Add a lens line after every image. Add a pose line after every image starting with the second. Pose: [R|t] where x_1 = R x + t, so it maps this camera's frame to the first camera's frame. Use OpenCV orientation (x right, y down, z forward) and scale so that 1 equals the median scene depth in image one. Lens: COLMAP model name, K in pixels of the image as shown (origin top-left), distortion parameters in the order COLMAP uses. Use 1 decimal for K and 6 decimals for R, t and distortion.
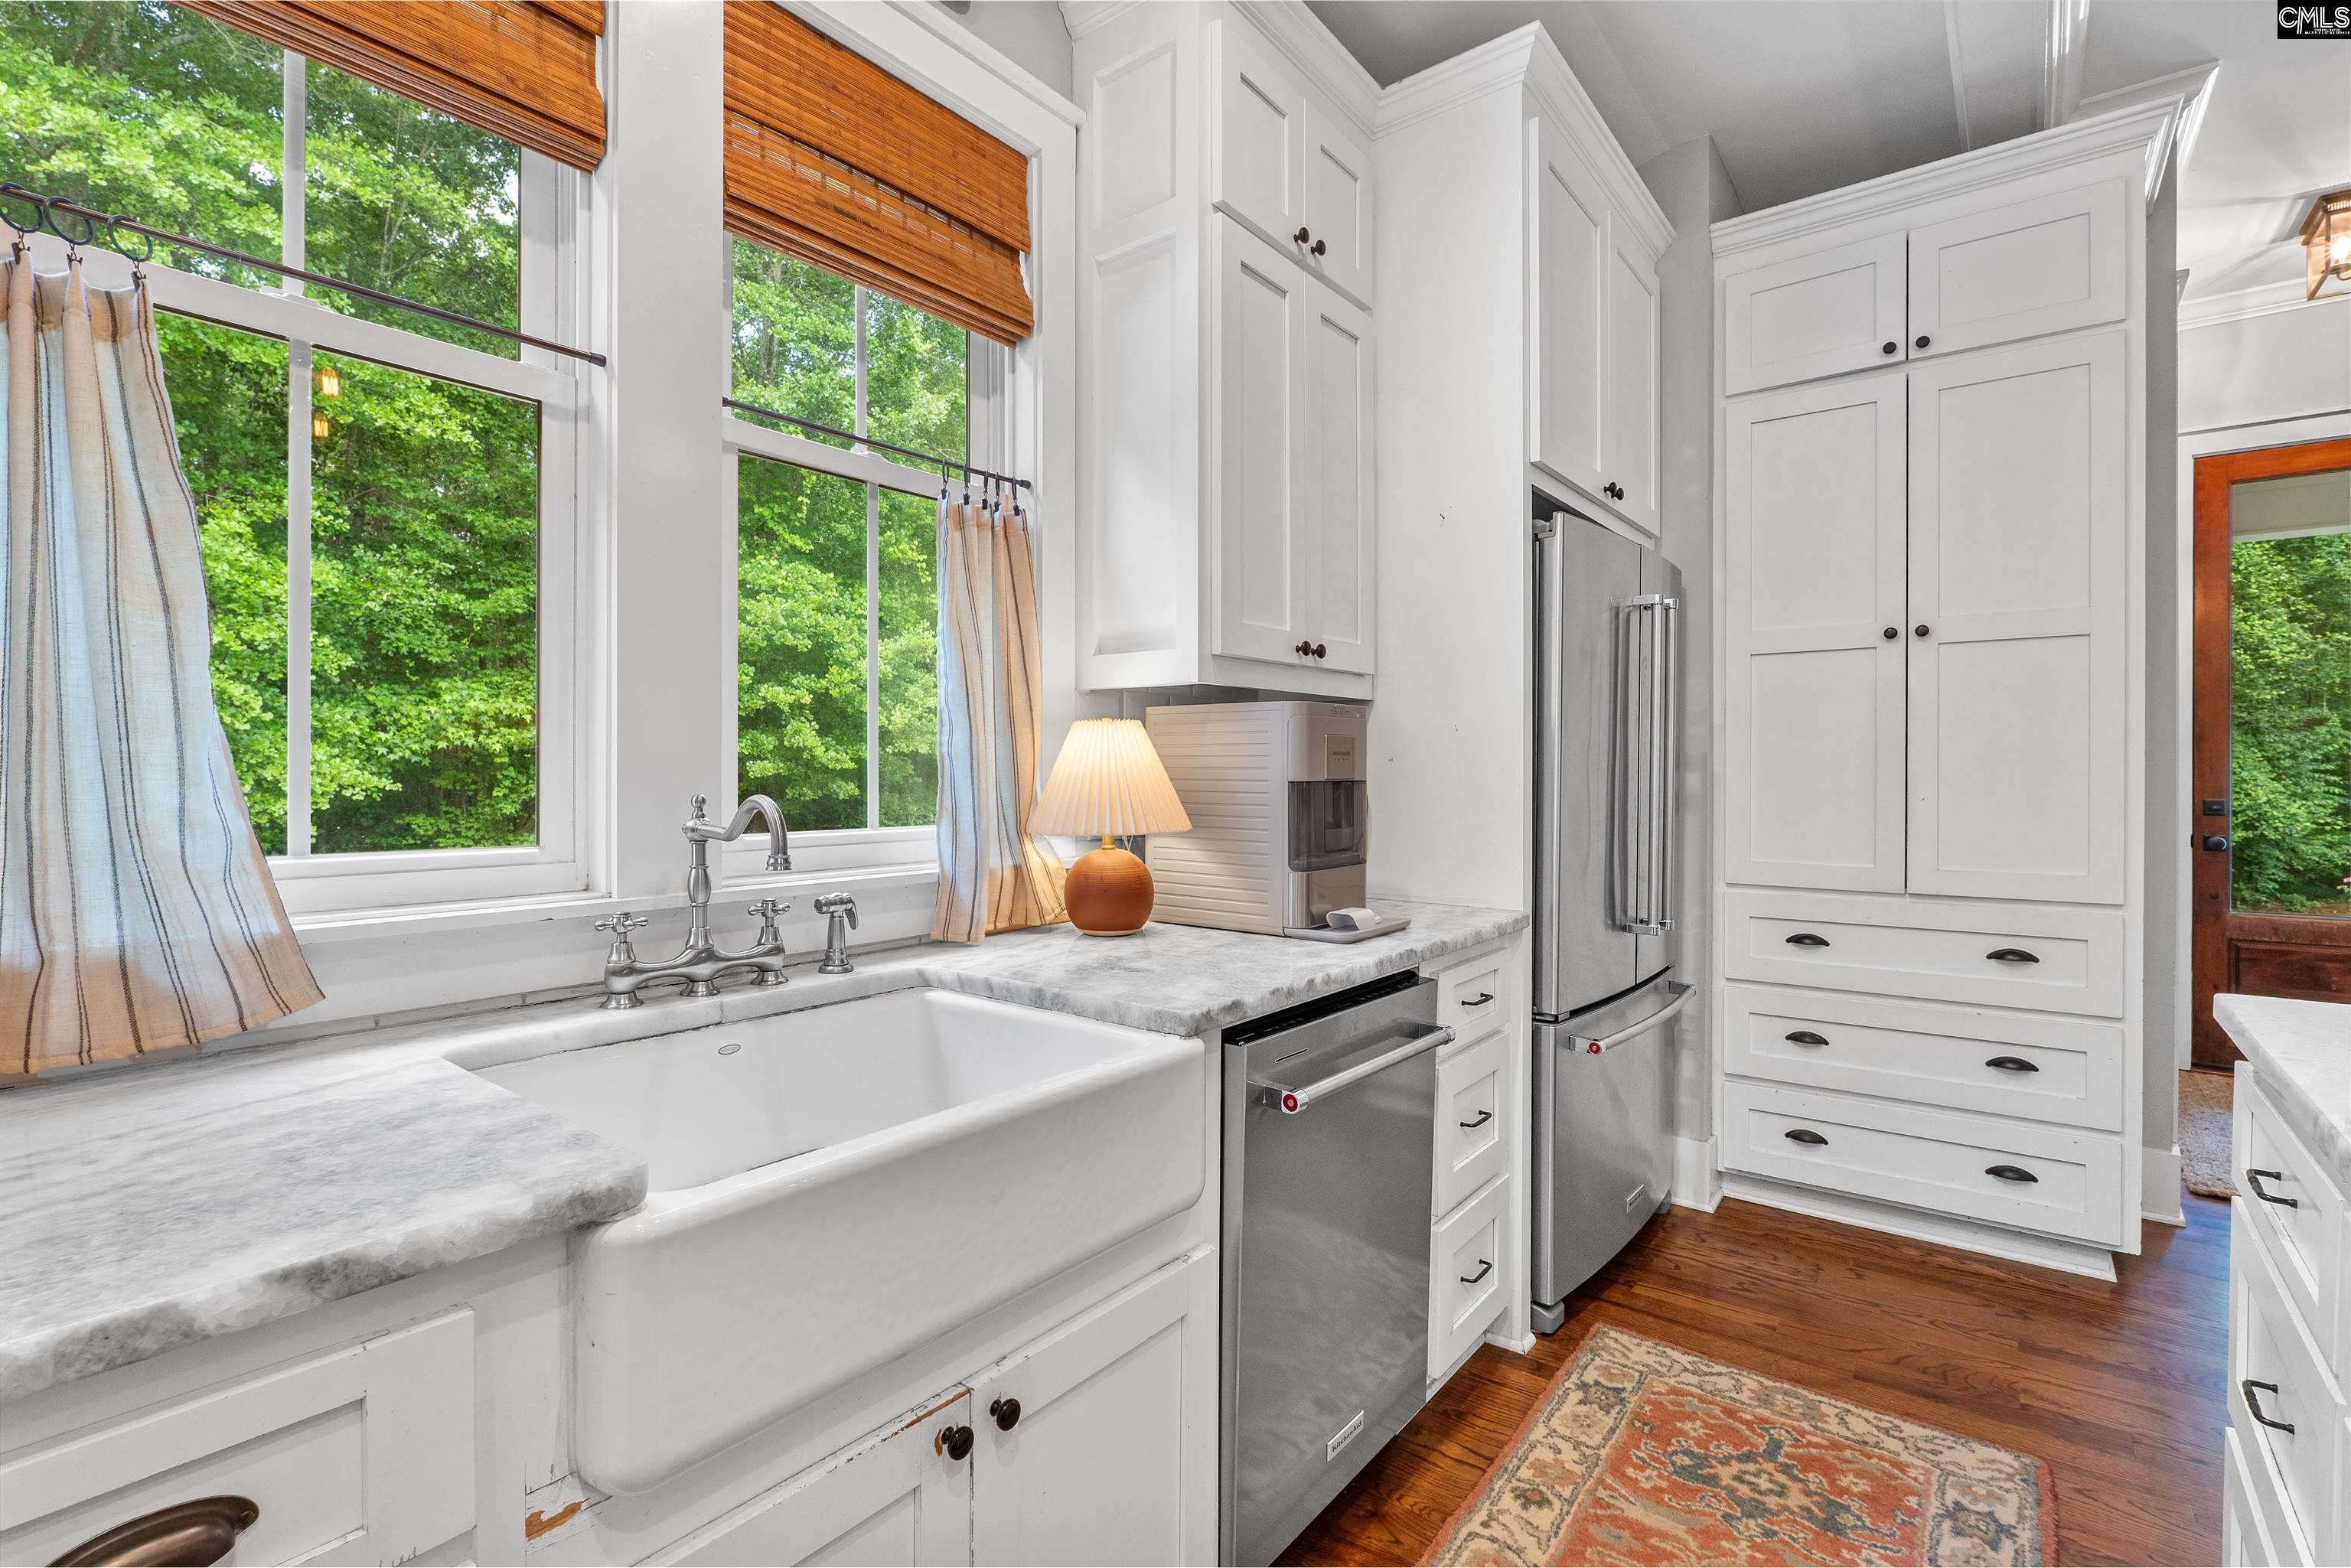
lens RADIAL K [[1071.2, 0, 1176.2], [0, 1071.2, 775.9], [0, 0, 1]] dist [-0.010161, 0.001220]
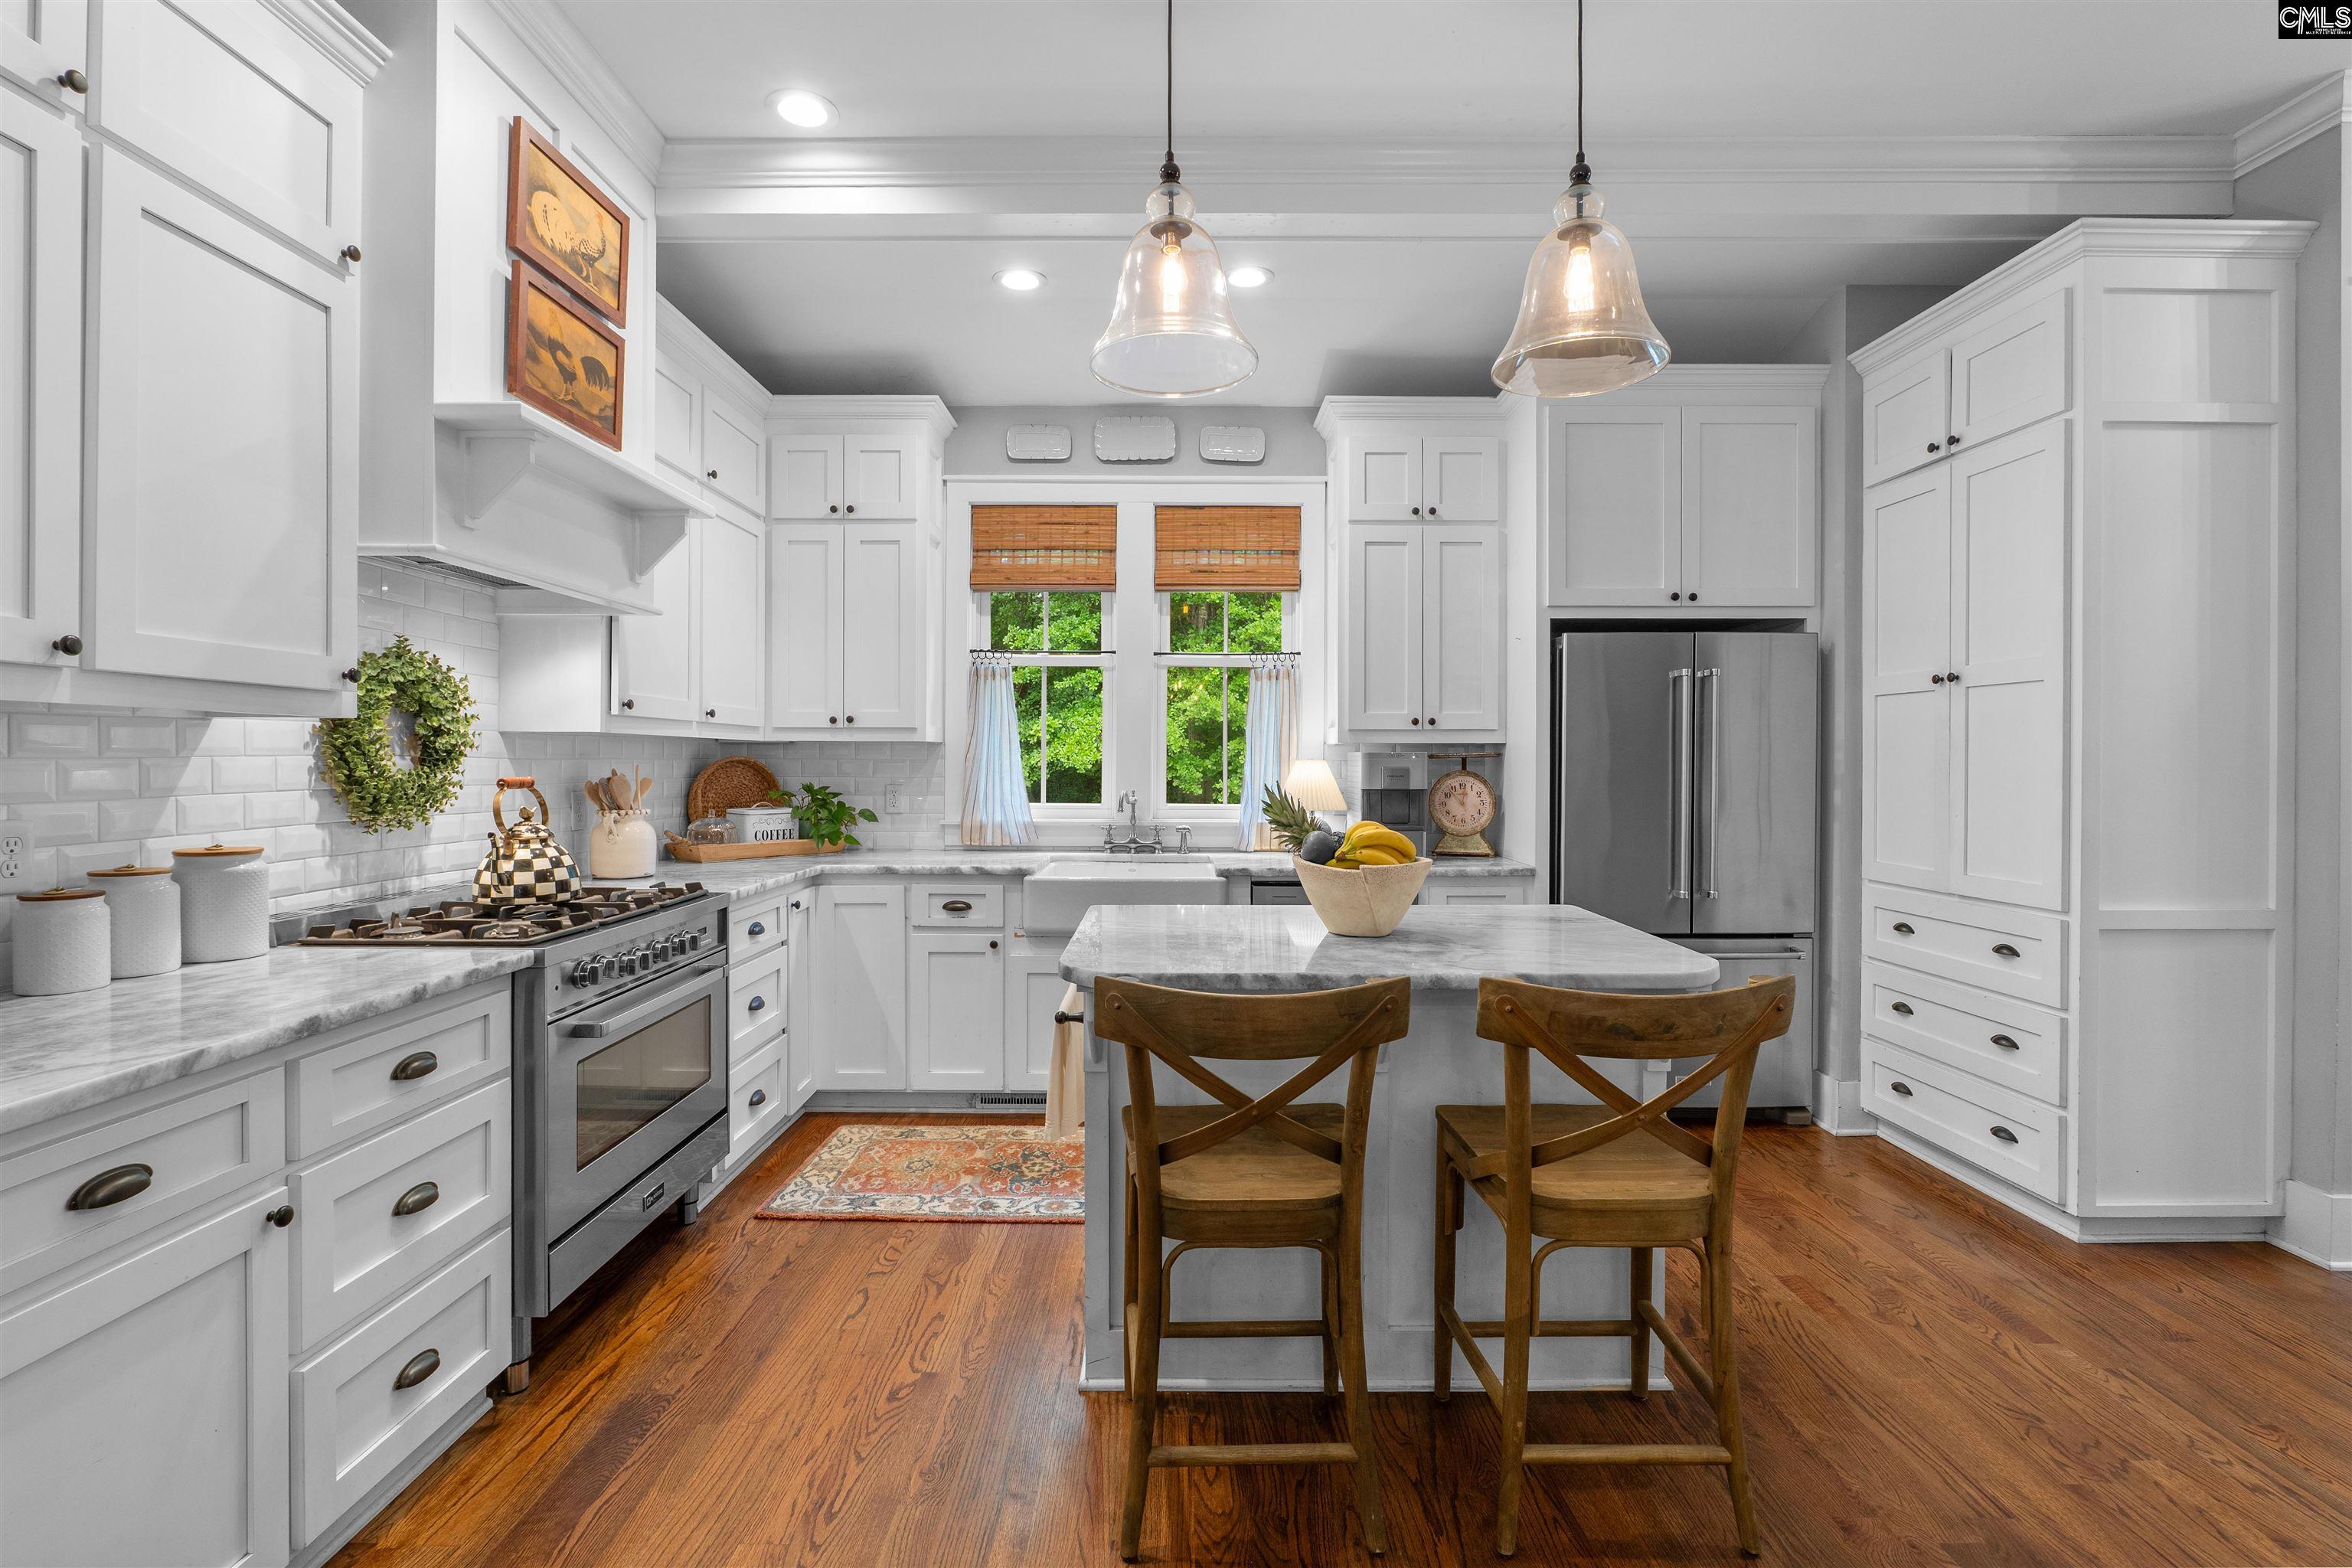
lens RADIAL K [[1077.7, 0, 1183.7], [0, 1077.7, 763.4], [0, 0, 1]] dist [-0.003968, -0.000240]
pose [[0.627036, 0.005222, -0.778973, 1.553728], [-0.007082, 0.999974, 0.001003, -0.046572], [0.778958, 0.004888, 0.627057, -0.634240]]
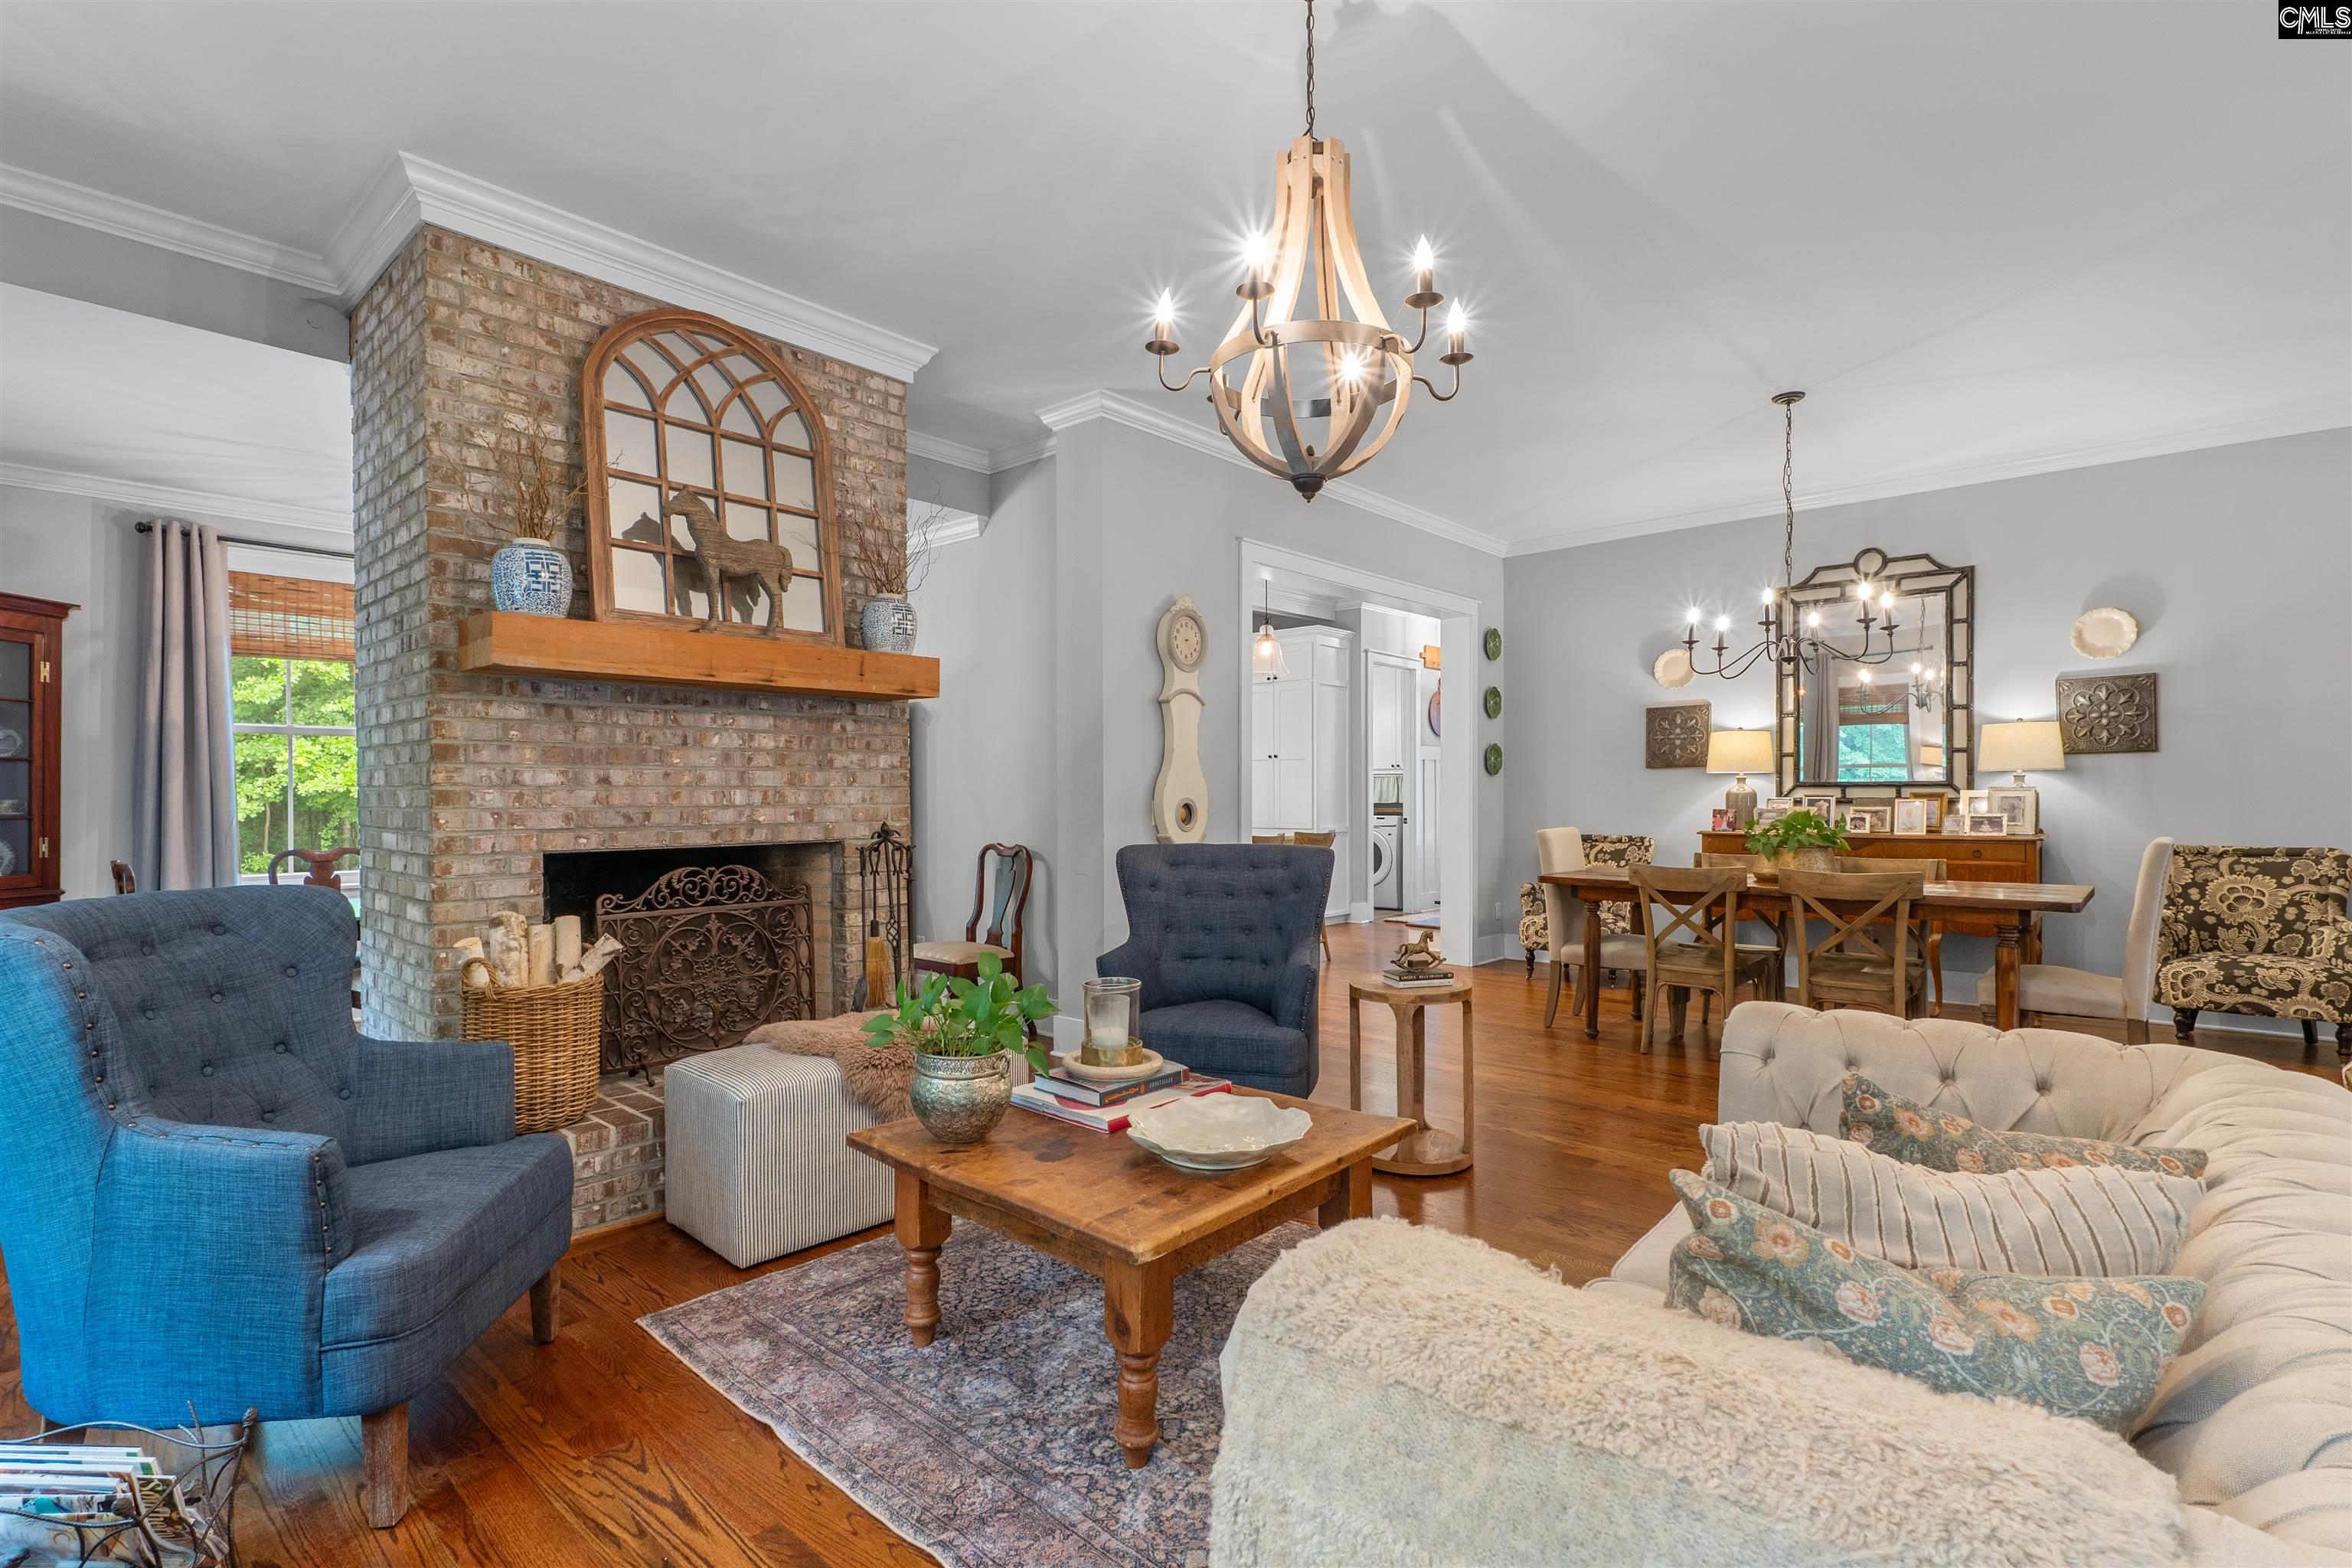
lens RADIAL K [[1090.9, 0, 1169.6], [0, 1090.9, 793.4], [0, 0, 1]] dist [-0.004479, -0.000304]
pose [[0.998492, -0.002452, -0.054842, 0.758718], [0.002250, 0.999990, -0.003750, 0.007665], [0.054851, 0.003621, 0.998488, -3.880835]]
